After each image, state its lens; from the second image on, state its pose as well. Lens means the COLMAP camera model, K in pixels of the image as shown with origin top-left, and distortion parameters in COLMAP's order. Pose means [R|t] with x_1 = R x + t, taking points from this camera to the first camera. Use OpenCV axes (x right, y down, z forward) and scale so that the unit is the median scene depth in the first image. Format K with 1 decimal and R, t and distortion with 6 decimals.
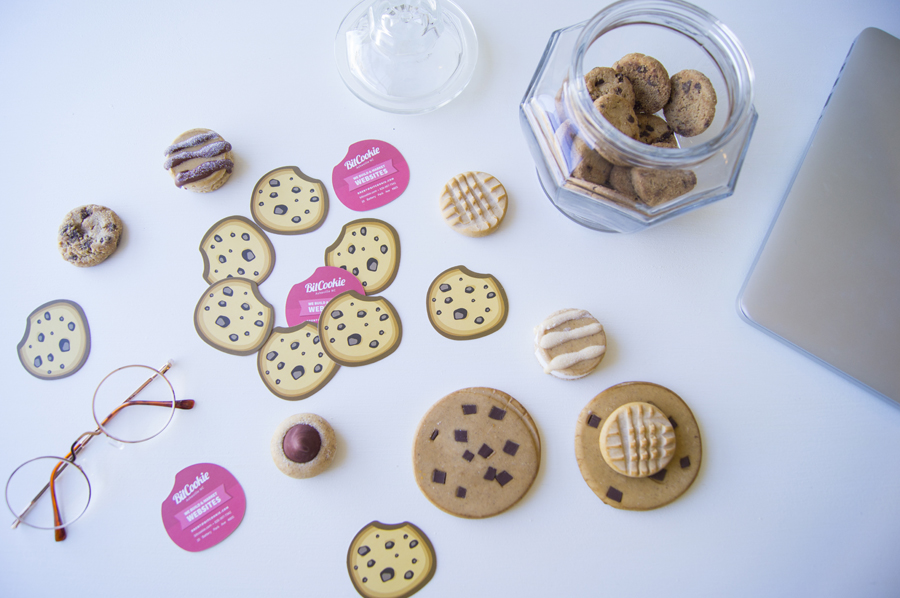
lens RADIAL K [[682.1, 0, 452.6], [0, 682.1, 298.2], [0, 0, 1]] dist [-0.091213, 0.009284]
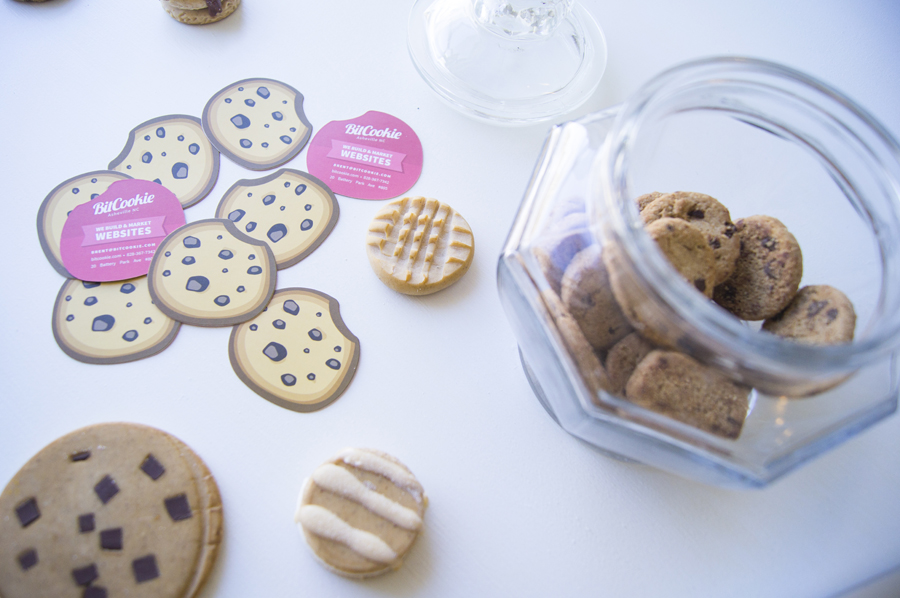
lens RADIAL K [[682.1, 0, 447.1], [0, 682.1, 298.8], [0, 0, 1]] dist [-0.091213, 0.009284]
pose [[0.736304, 0.630755, -0.244960, 0.250693], [-0.671101, 0.727004, -0.145221, -0.027161], [0.086488, 0.271319, 0.958596, 0.423800]]
